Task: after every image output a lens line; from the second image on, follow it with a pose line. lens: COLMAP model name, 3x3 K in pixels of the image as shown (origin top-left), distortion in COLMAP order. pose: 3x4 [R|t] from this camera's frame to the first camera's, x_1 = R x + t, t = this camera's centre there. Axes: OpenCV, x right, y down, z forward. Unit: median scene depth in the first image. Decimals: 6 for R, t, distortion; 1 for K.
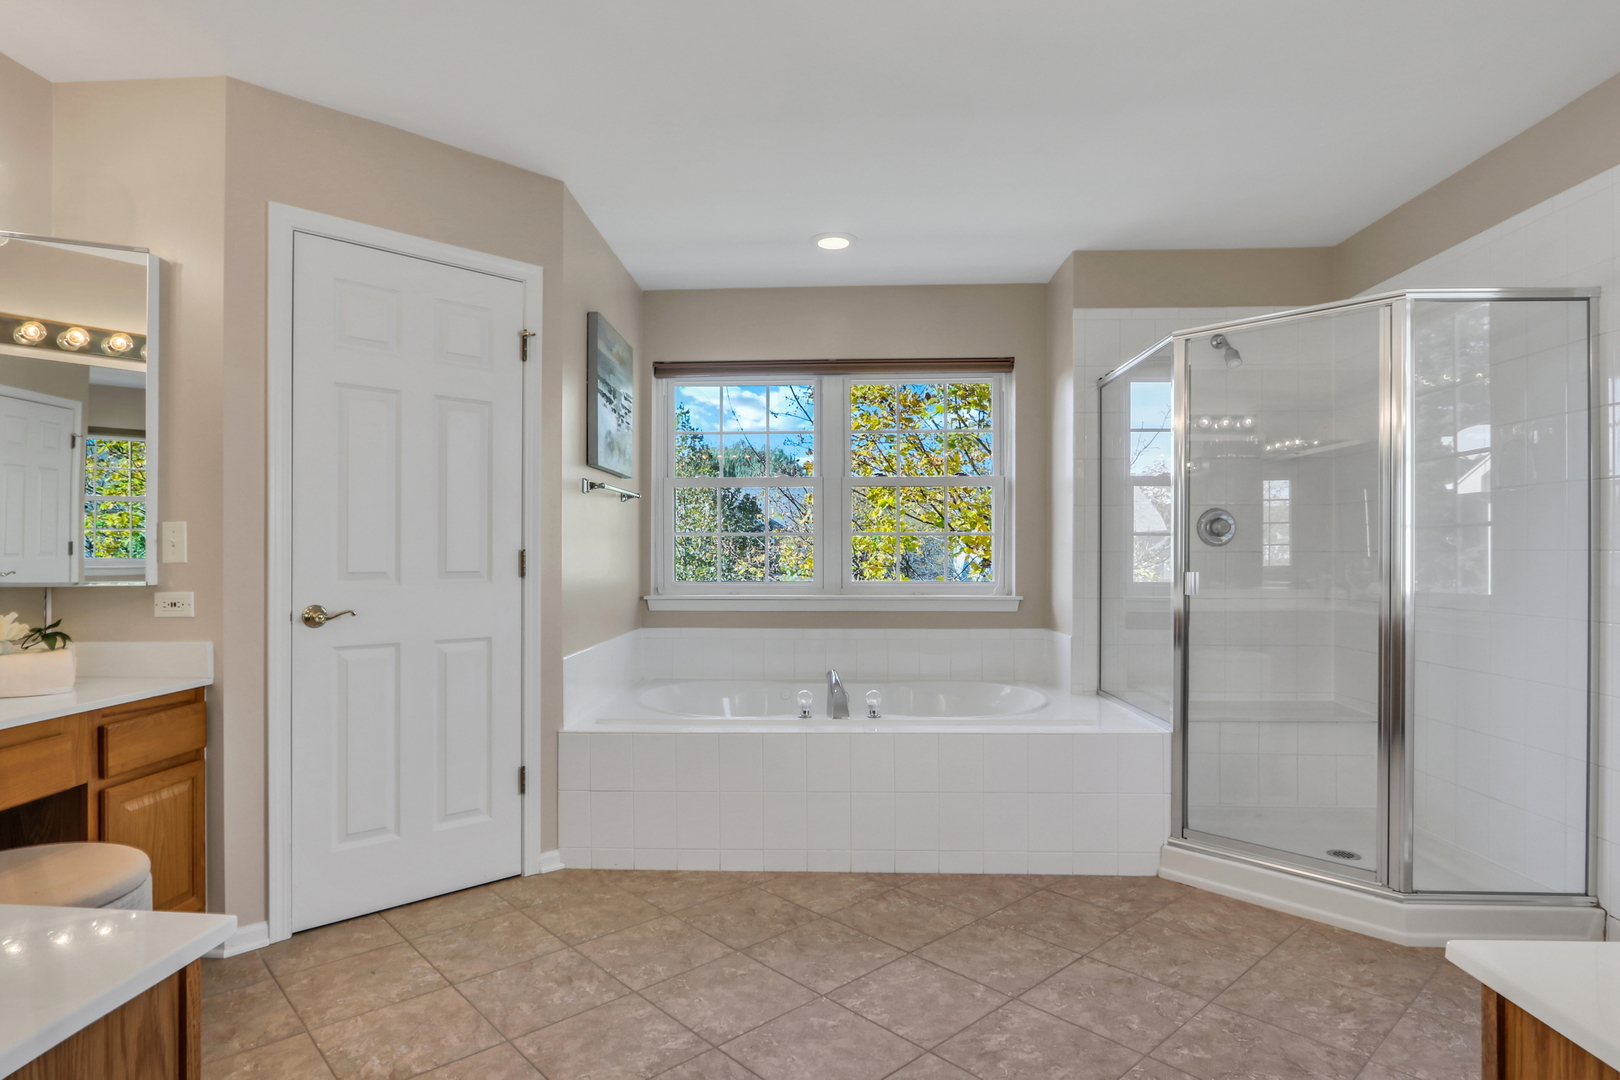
lens RADIAL K [[920.3, 0, 777.8], [0, 920.3, 554.1], [0, 0, 1]] dist [-0.001942, -0.000624]
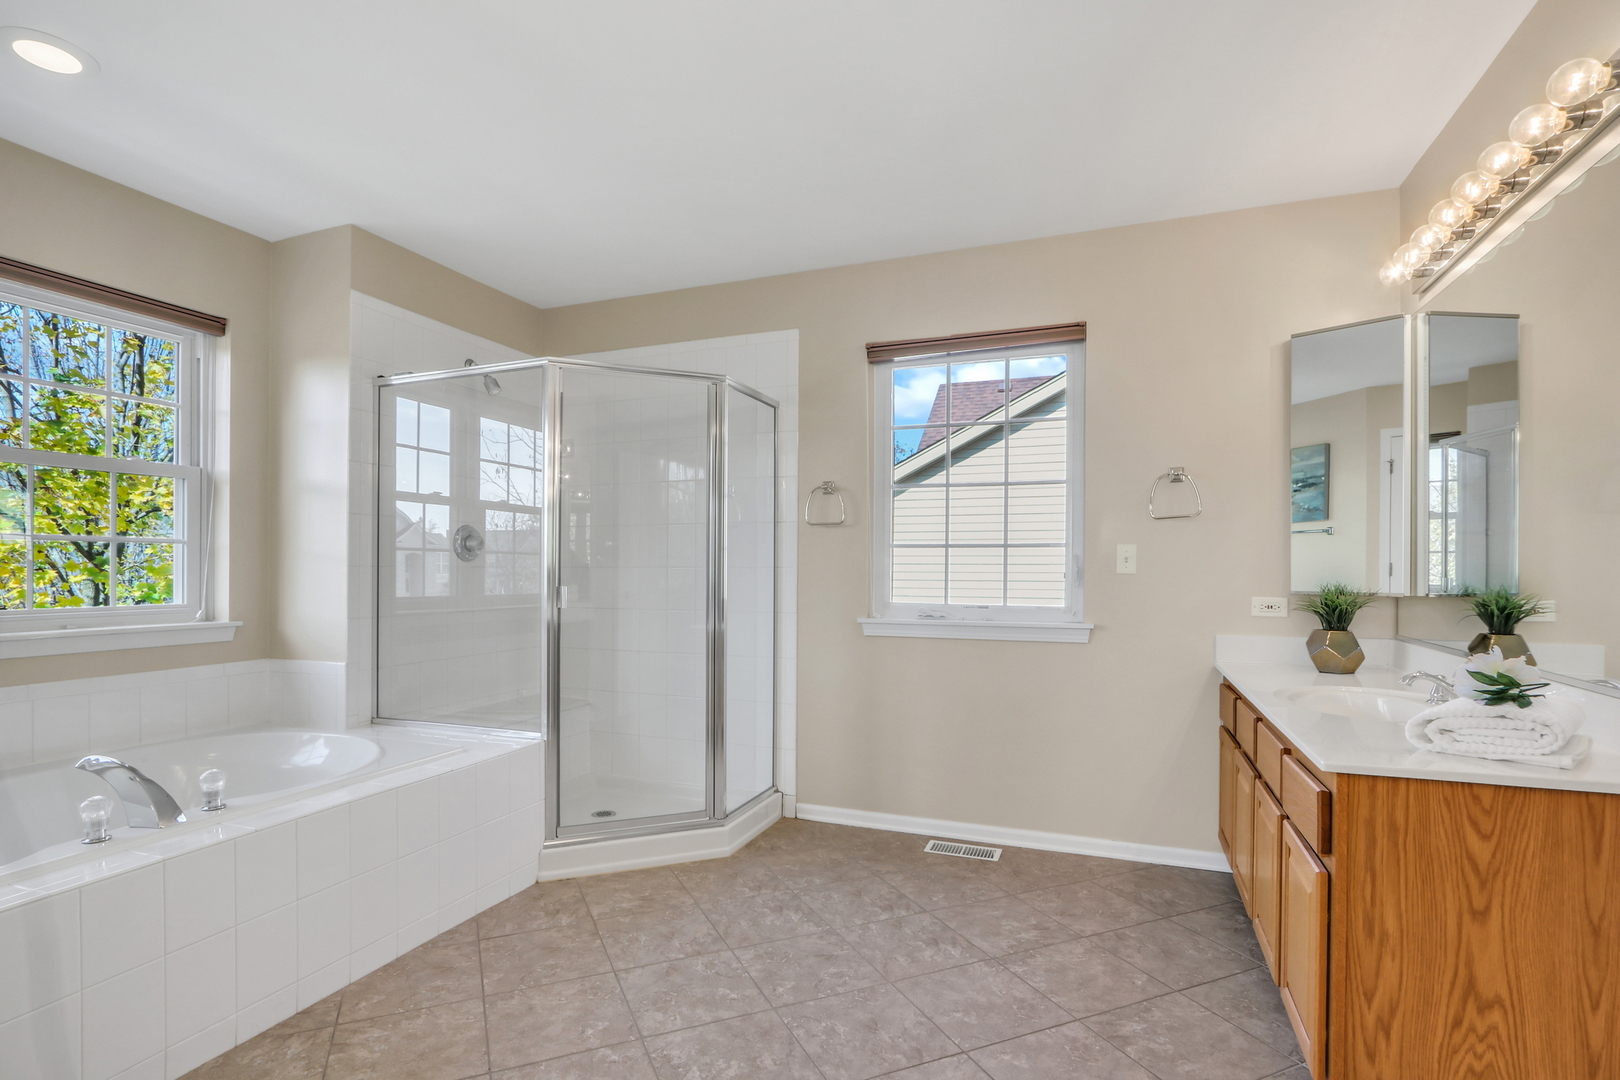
lens RADIAL K [[823.1, 0, 810.7], [0, 823.1, 567.0], [0, 0, 1]] dist [-0.002116, -0.001450]
pose [[0.291408, 0.004310, 0.956589, -0.383155], [-0.002473, 0.999990, -0.003752, 0.000260], [-0.956596, -0.001273, 0.291416, 0.446154]]
